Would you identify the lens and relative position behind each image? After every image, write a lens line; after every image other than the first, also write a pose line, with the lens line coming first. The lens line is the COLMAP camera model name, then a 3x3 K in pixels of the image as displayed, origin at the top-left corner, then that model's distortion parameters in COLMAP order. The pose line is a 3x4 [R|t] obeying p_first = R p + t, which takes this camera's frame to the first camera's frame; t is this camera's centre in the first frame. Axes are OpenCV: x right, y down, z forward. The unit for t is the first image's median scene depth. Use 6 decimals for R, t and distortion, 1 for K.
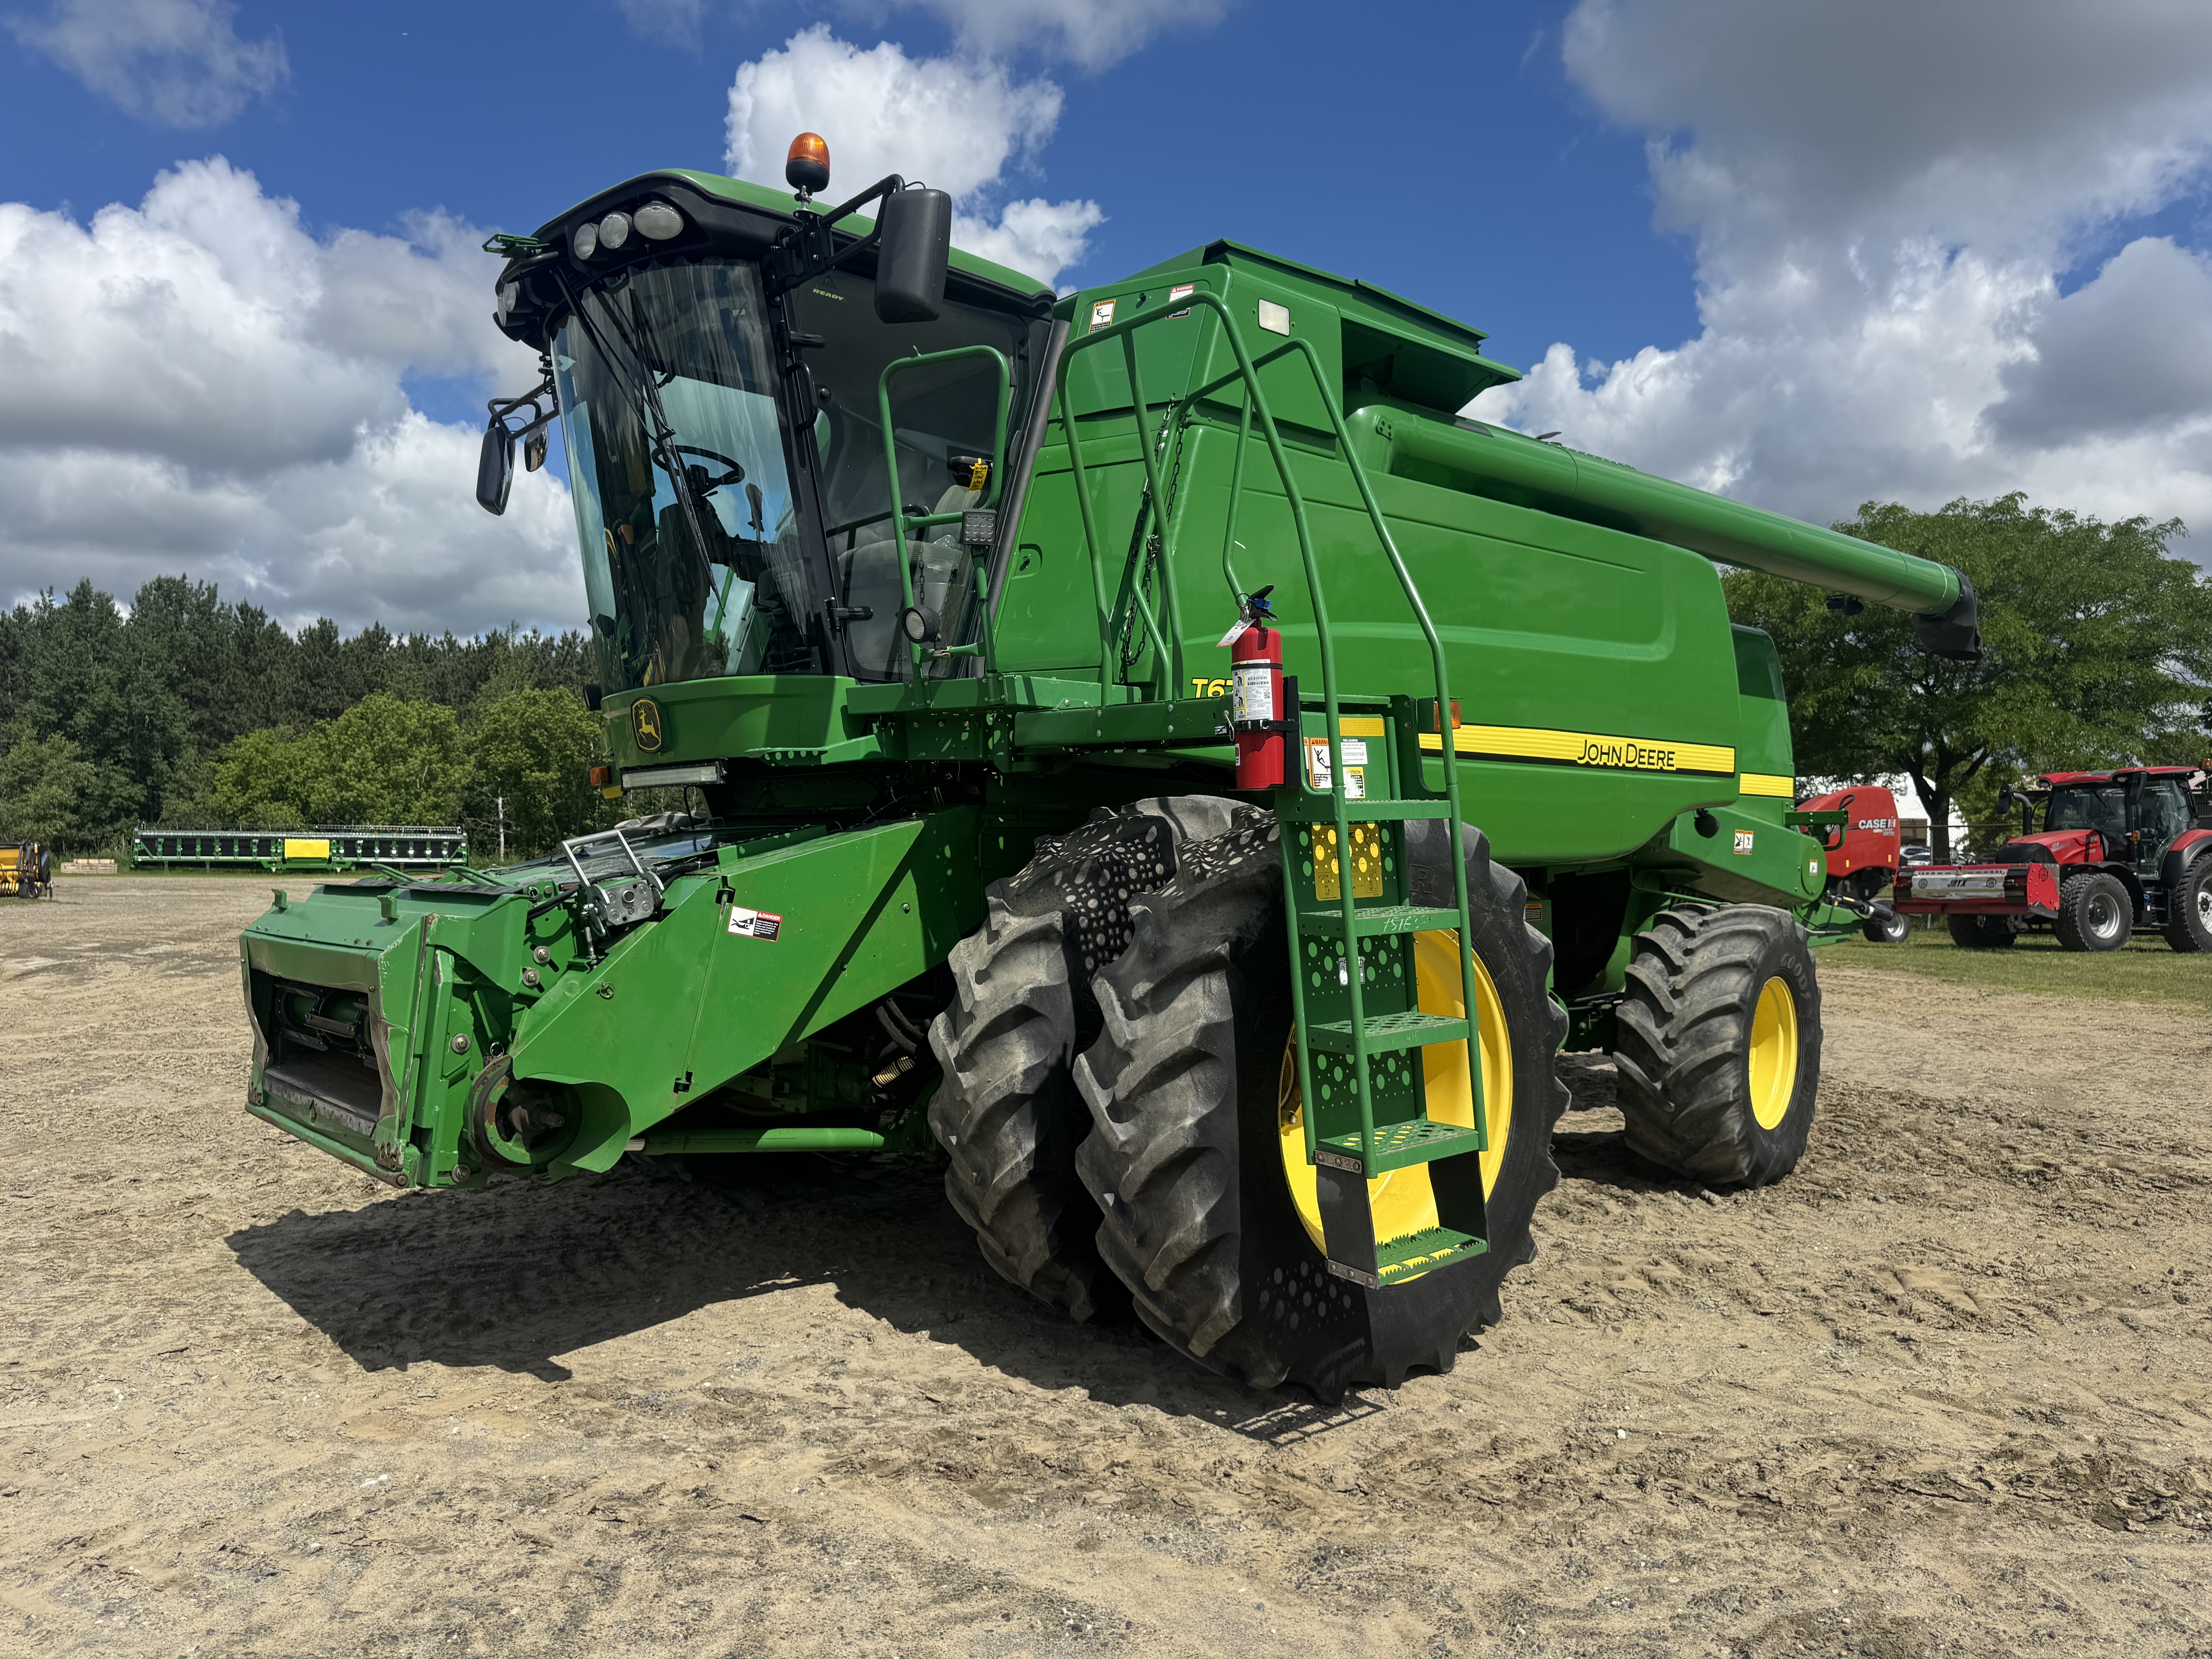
lens RADIAL K [[1567.7, 0, 1106.0], [0, 1567.7, 829.5], [0, 0, 1]] dist [0.009115, 0.001630]
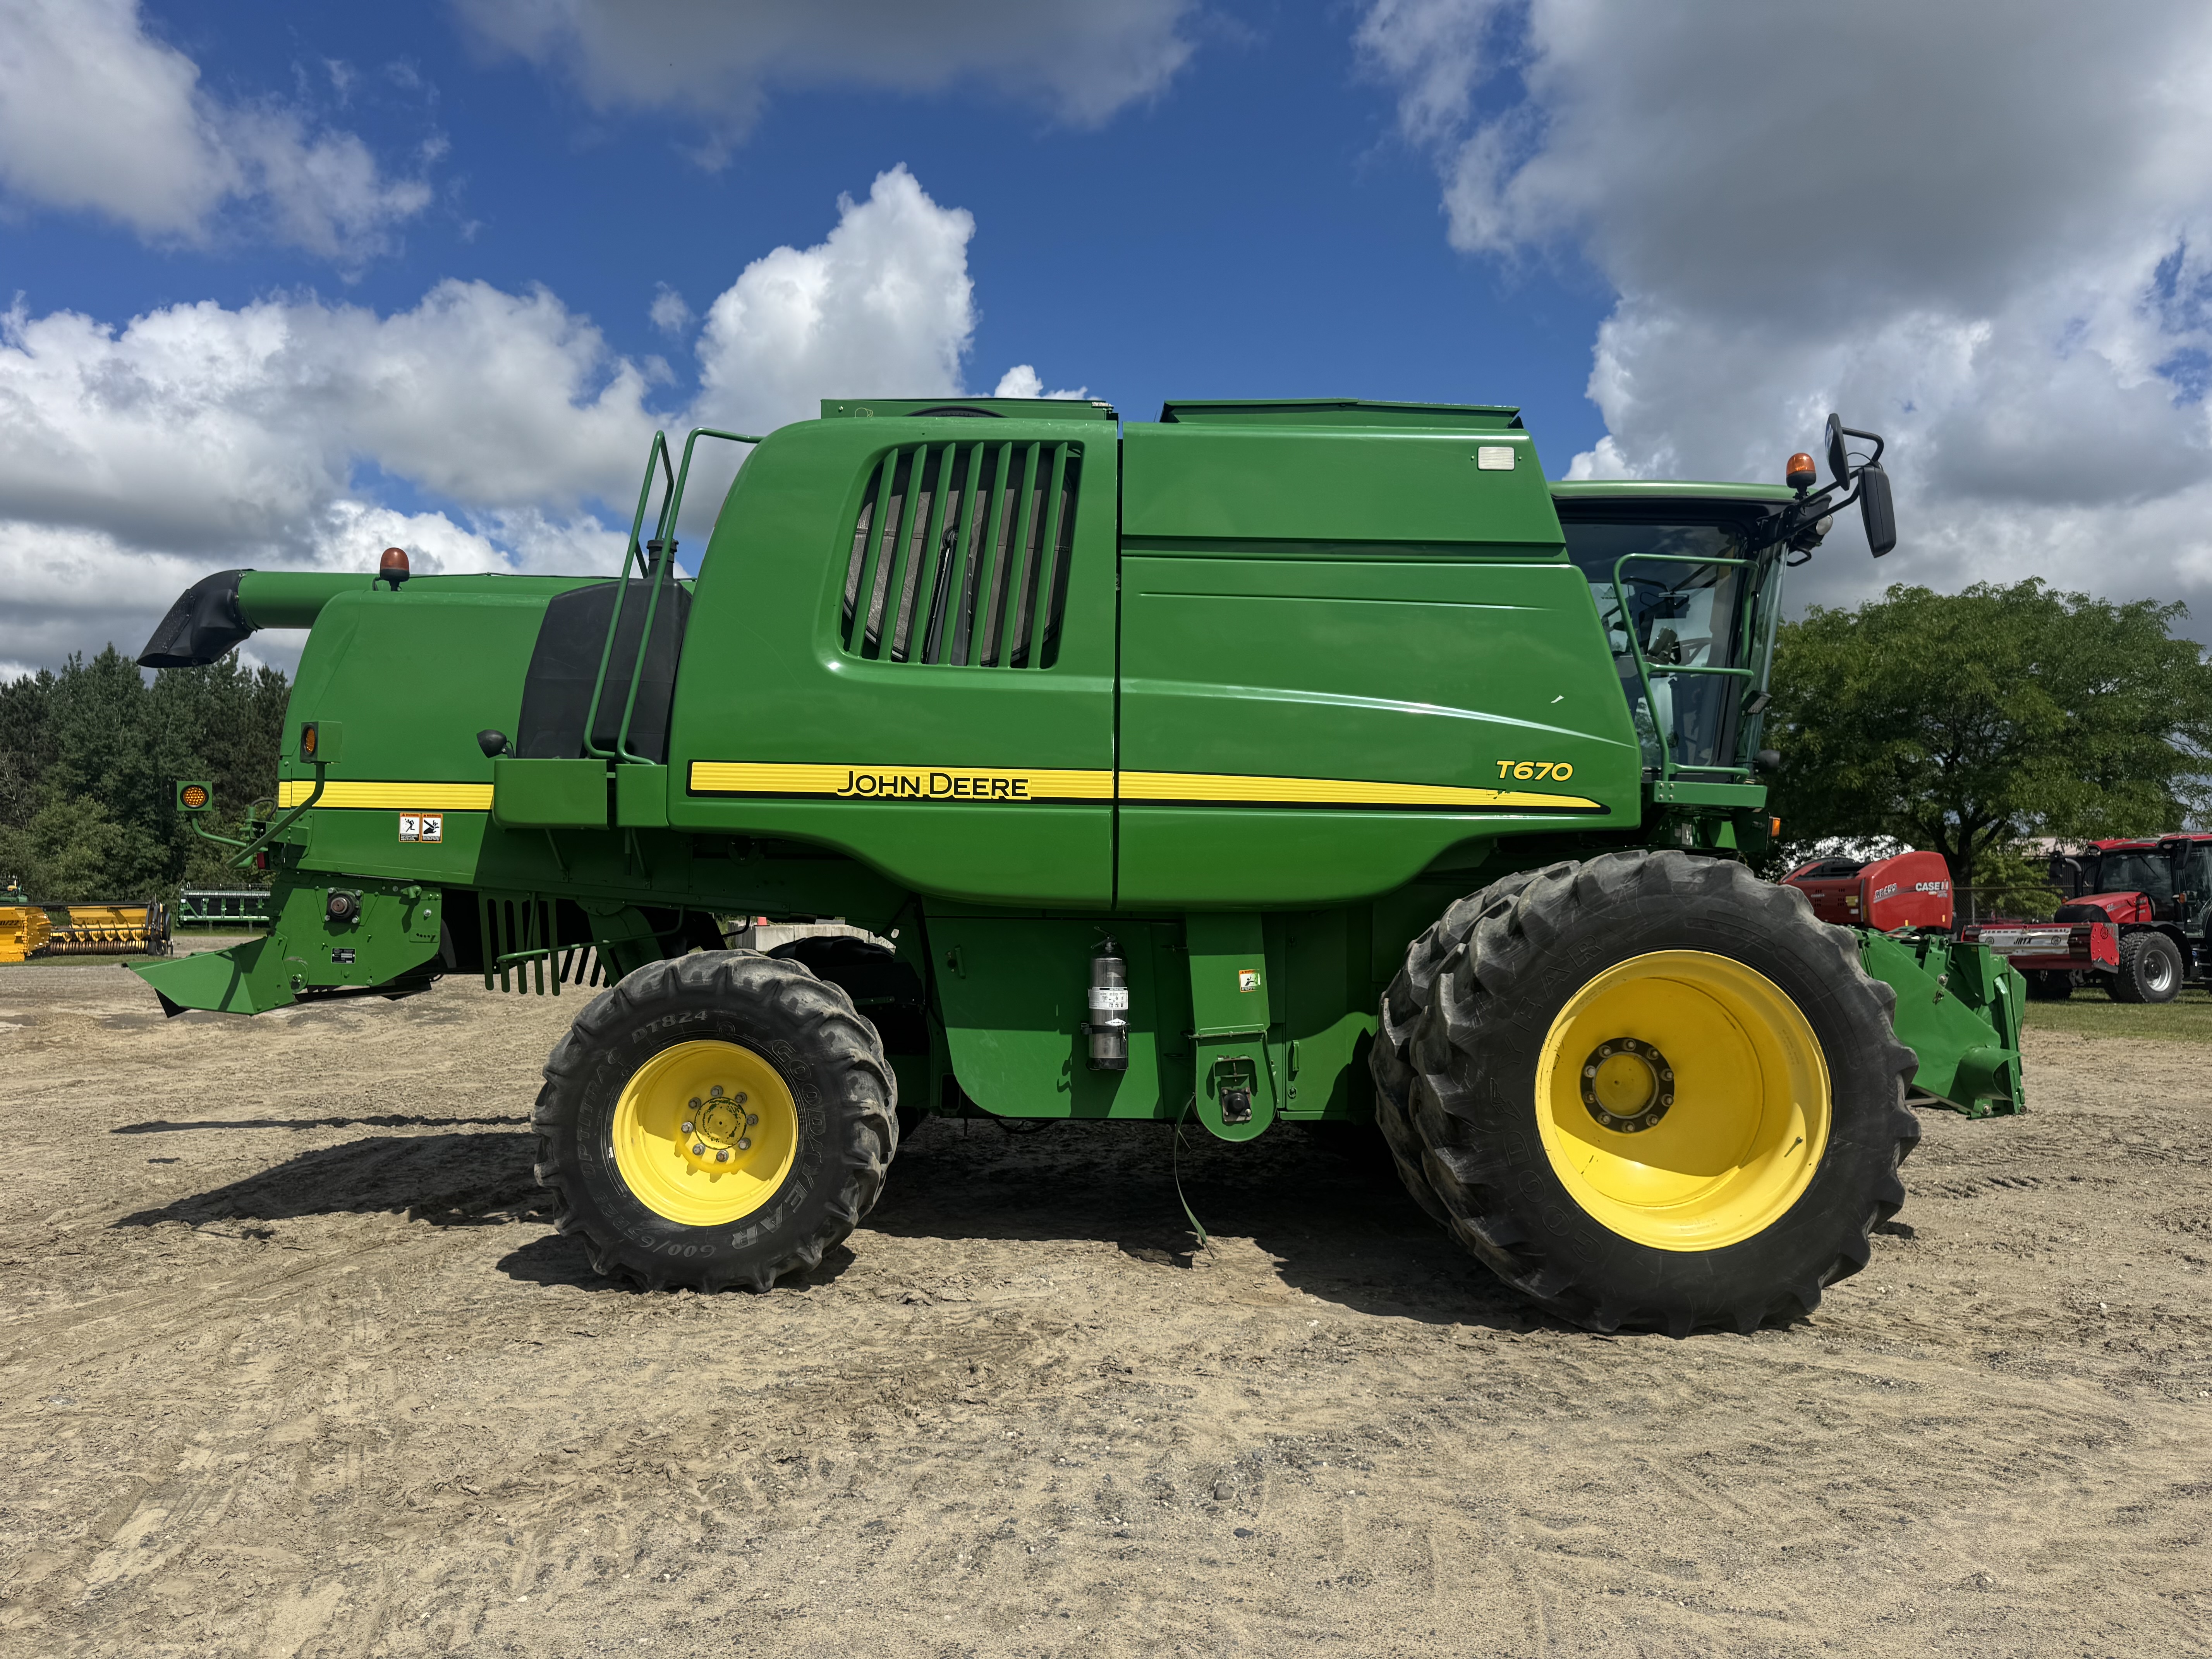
lens RADIAL K [[1559.2, 0, 1106.0], [0, 1559.2, 829.5], [0, 0, 1]] dist [-0.002664, -0.000740]
pose [[0.999955, 0.001496, 0.009366, -0.068255], [-0.001126, 0.999227, -0.039288, 0.000005], [-0.009418, 0.039276, 0.999184, -0.050634]]
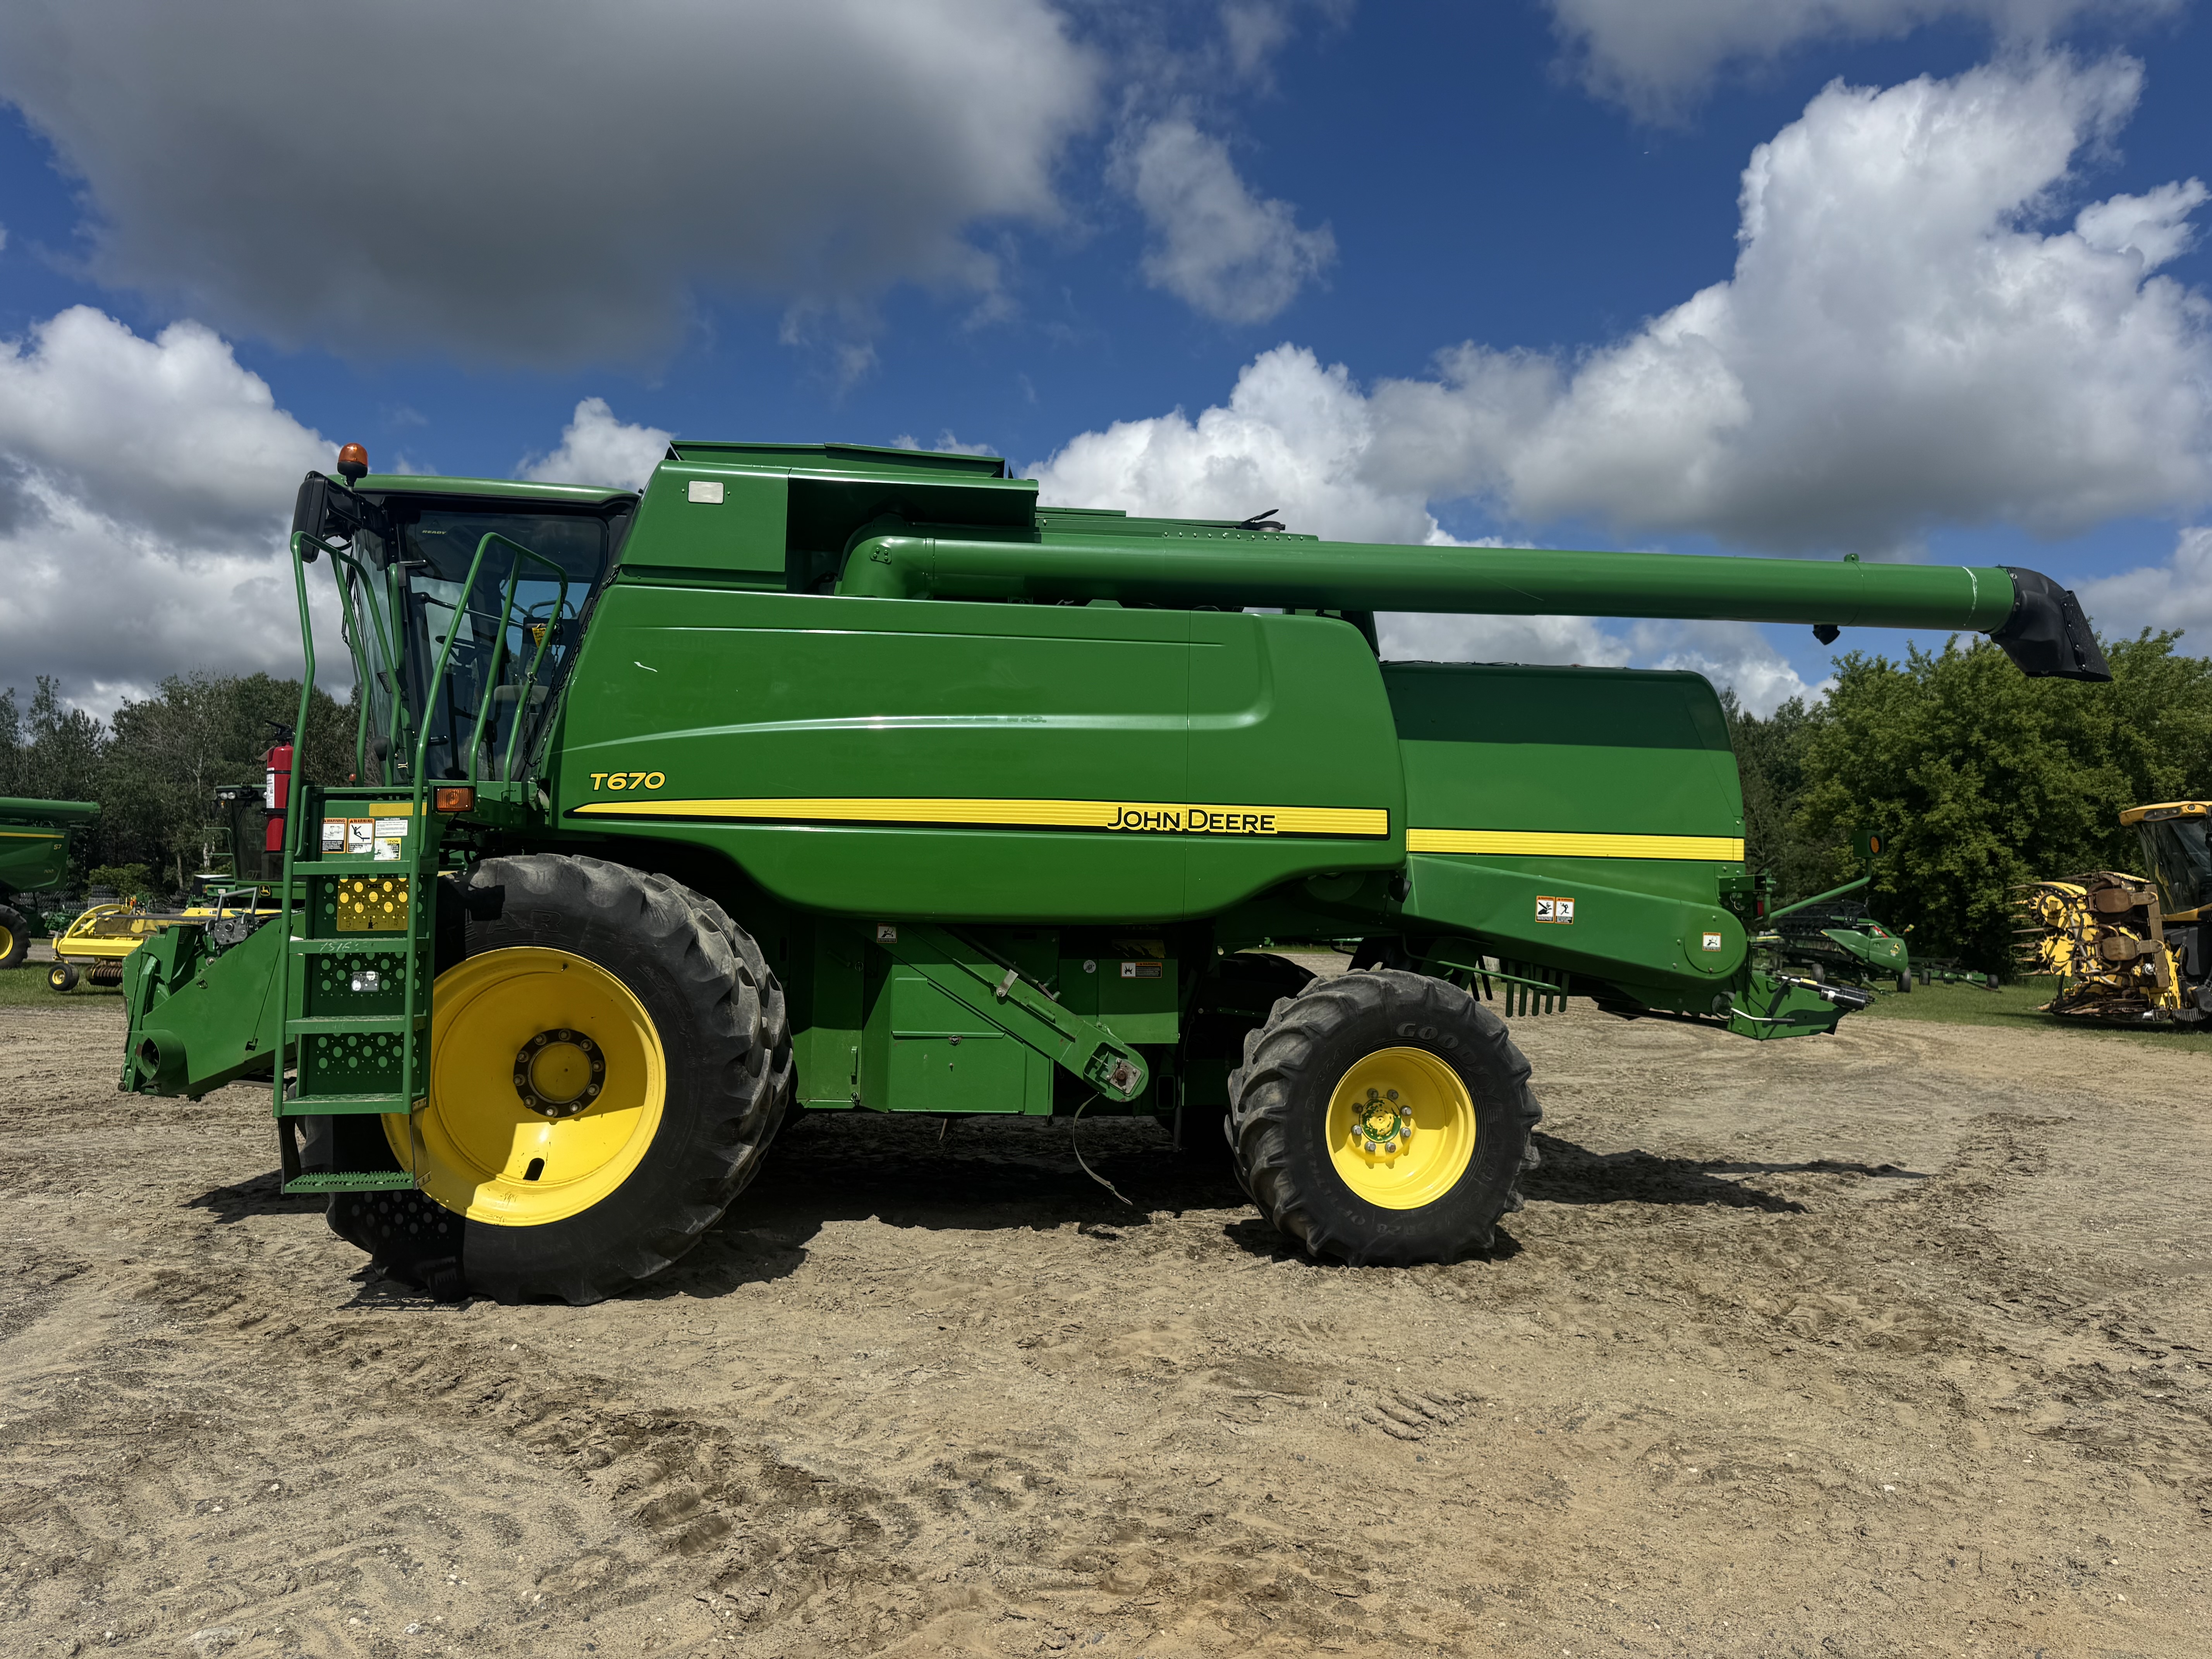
lens RADIAL K [[1561.2, 0, 1106.0], [0, 1561.2, 829.5], [0, 0, 1]] dist [-0.019653, -0.000985]
pose [[0.813538, -0.025988, -0.580930, 0.163389], [-0.006301, 0.998548, -0.053495, 0.002550], [0.581477, 0.047181, 0.812194, 0.024958]]
